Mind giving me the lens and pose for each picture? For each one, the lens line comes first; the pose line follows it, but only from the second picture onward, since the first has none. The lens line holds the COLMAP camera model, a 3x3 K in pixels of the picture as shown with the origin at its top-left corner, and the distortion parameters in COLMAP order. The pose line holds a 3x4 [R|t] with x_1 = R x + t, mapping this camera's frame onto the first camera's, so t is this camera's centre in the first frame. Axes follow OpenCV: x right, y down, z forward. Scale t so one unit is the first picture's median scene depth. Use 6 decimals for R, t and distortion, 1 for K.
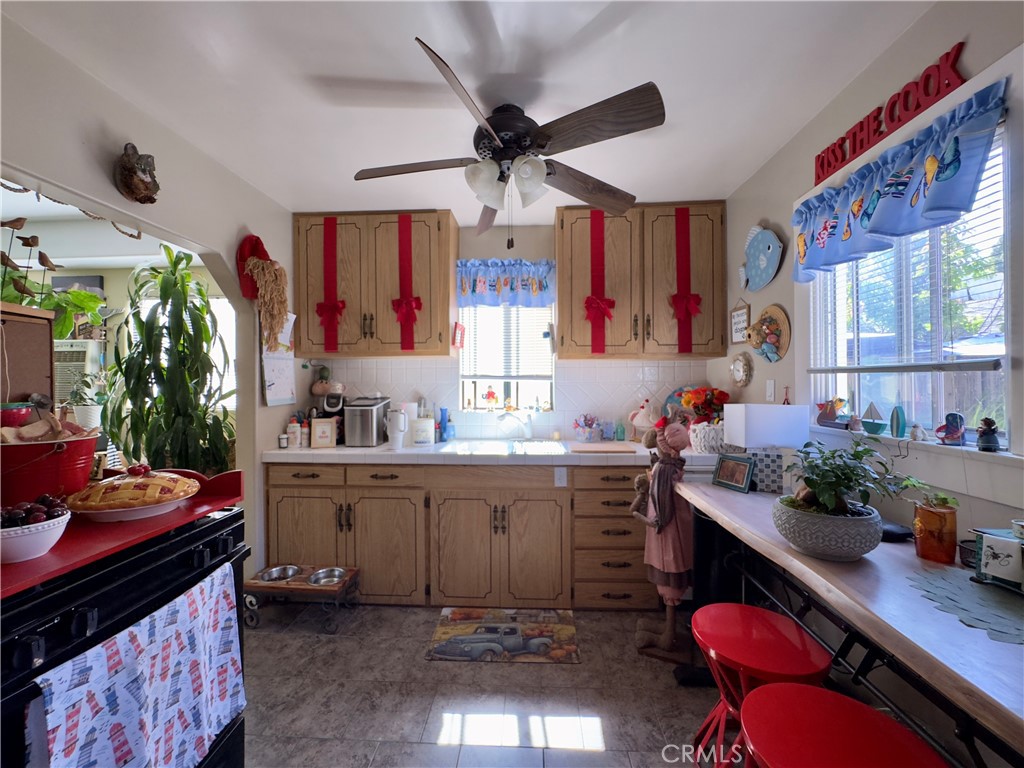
lens RADIAL K [[411.6, 0, 512.0], [0, 411.6, 384.0], [0, 0, 1]] dist [-0.001787, 0.000363]
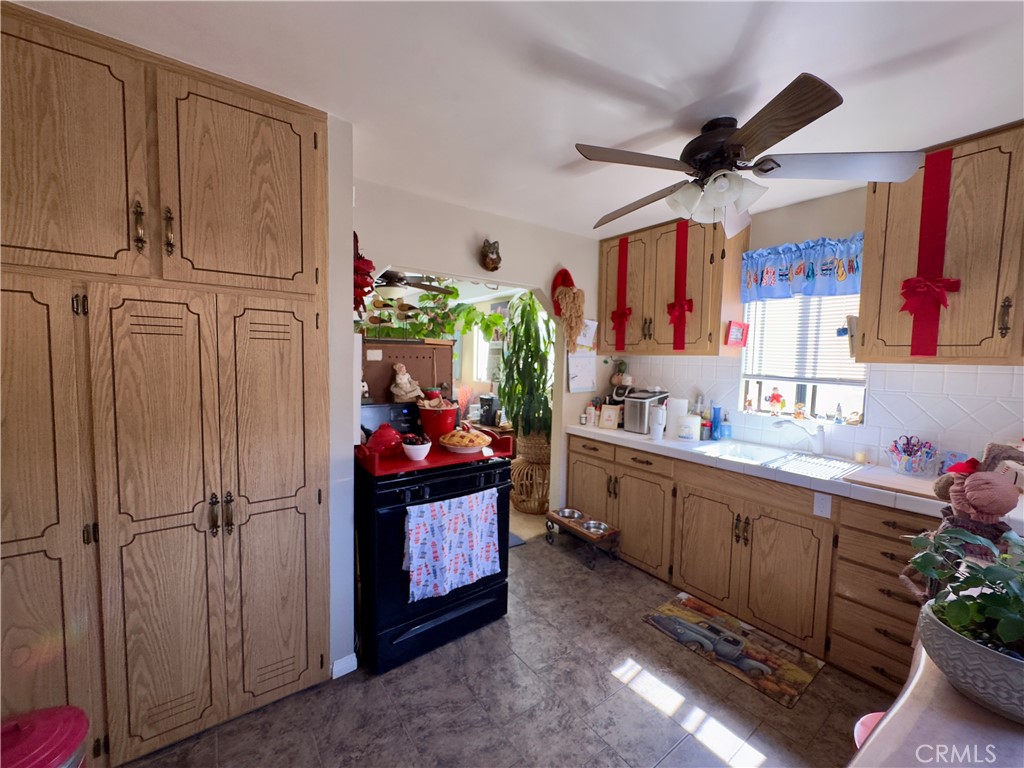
lens RADIAL K [[411.6, 0, 512.0], [0, 411.6, 384.0], [0, 0, 1]] dist [-0.001787, 0.000363]
pose [[0.636255, 0.066038, -0.768648, 0.340339], [-0.023288, 0.997520, 0.066425, -0.062752], [0.771128, -0.024363, 0.636214, -0.022461]]
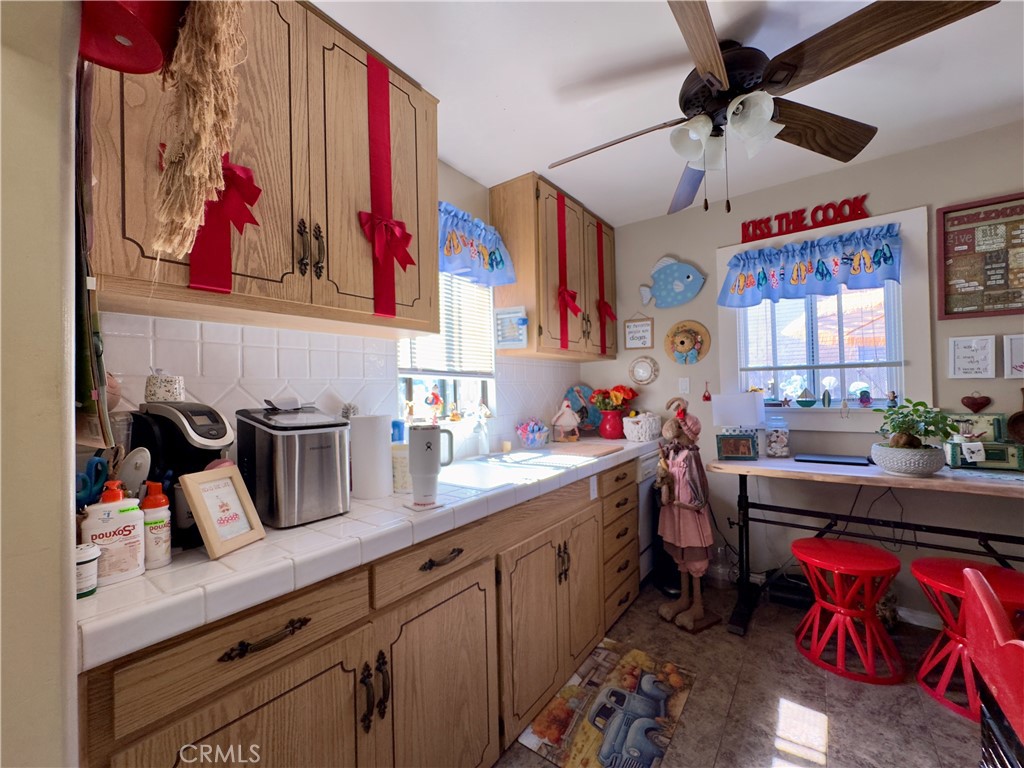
lens RADIAL K [[413.3, 0, 501.5], [0, 413.3, 384.0], [0, 0, 1]] dist [-0.000432, -0.000071]
pose [[0.559366, 0.006956, 0.828891, -0.692878], [0.021069, 0.999522, -0.022606, 0.025075], [-0.828653, 0.030109, 0.558953, 0.655780]]
